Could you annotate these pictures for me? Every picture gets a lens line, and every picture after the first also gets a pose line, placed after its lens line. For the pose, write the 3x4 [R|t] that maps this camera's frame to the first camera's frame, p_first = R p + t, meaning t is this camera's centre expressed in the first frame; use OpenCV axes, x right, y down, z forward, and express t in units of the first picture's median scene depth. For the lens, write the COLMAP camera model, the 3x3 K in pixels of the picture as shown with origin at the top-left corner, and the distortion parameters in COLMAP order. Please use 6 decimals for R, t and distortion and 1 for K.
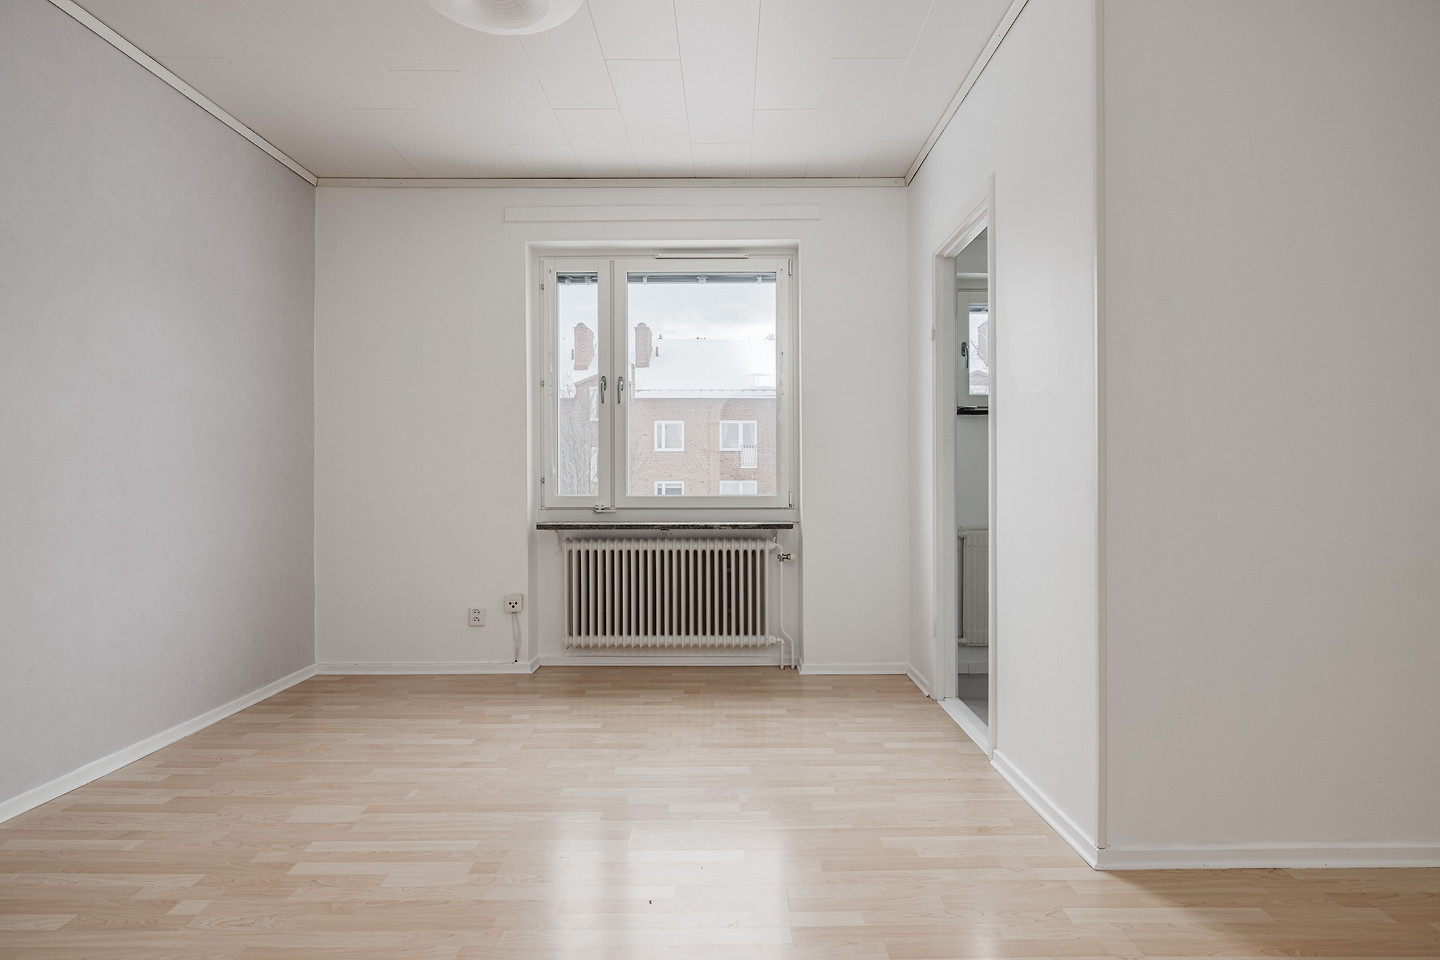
lens RADIAL K [[807.5, 0, 721.4], [0, 807.5, 467.5], [0, 0, 1]] dist [-0.001343, 0.000916]
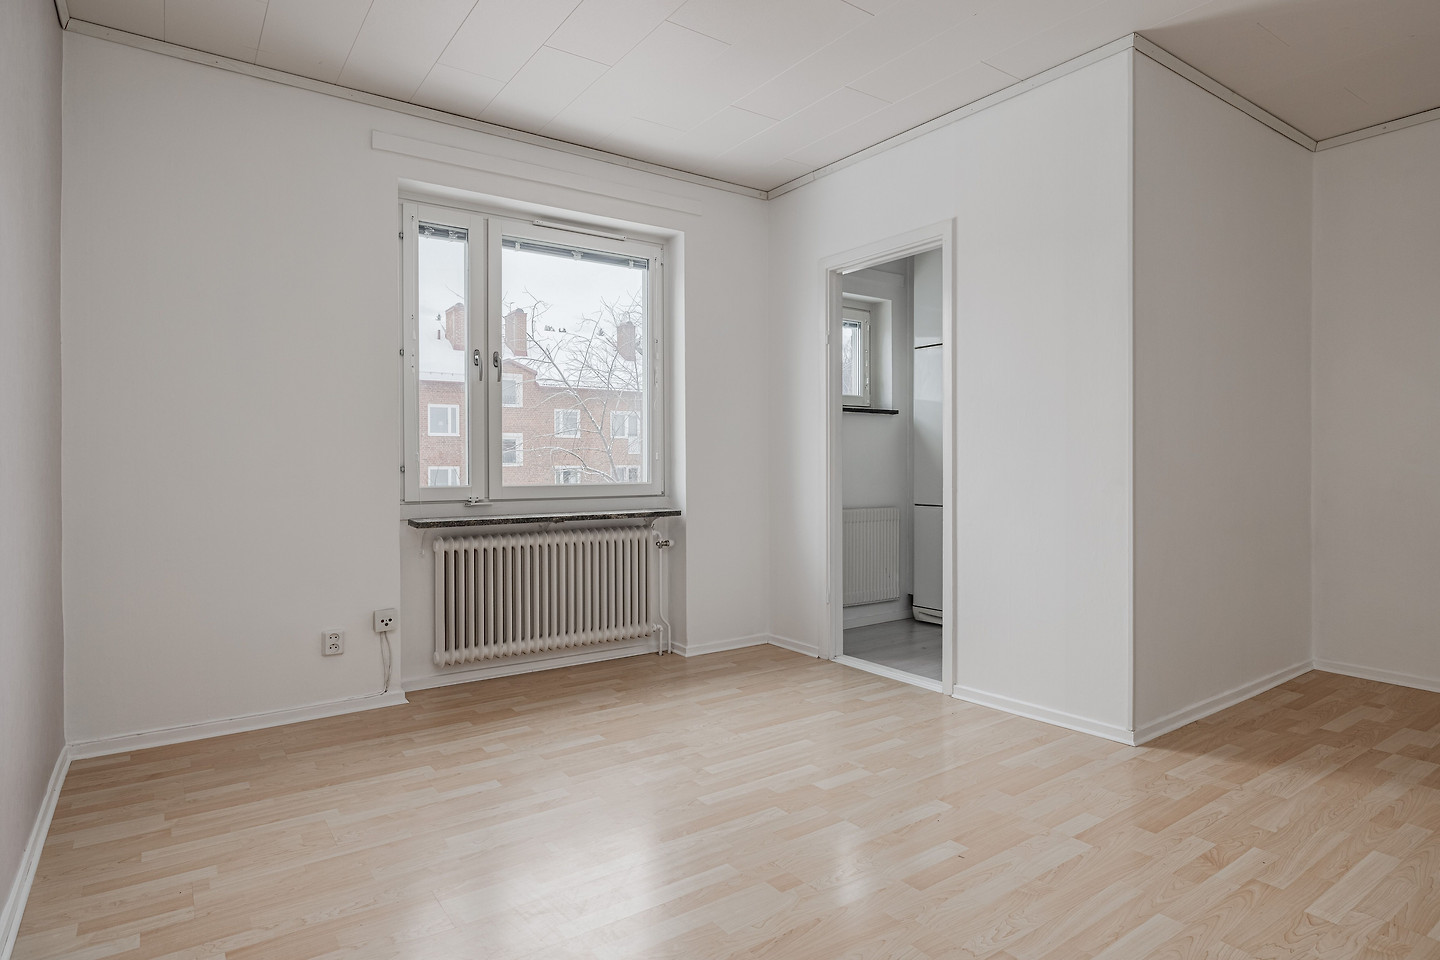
lens RADIAL K [[797.3, 0, 737.6], [0, 797.3, 454.3], [0, 0, 1]] dist [0.000115, 0.000150]
pose [[0.810383, 0.006398, 0.585865, -0.439374], [-0.005140, 0.999980, -0.003811, 0.002362], [-0.585878, 0.000077, 0.810399, 0.141978]]
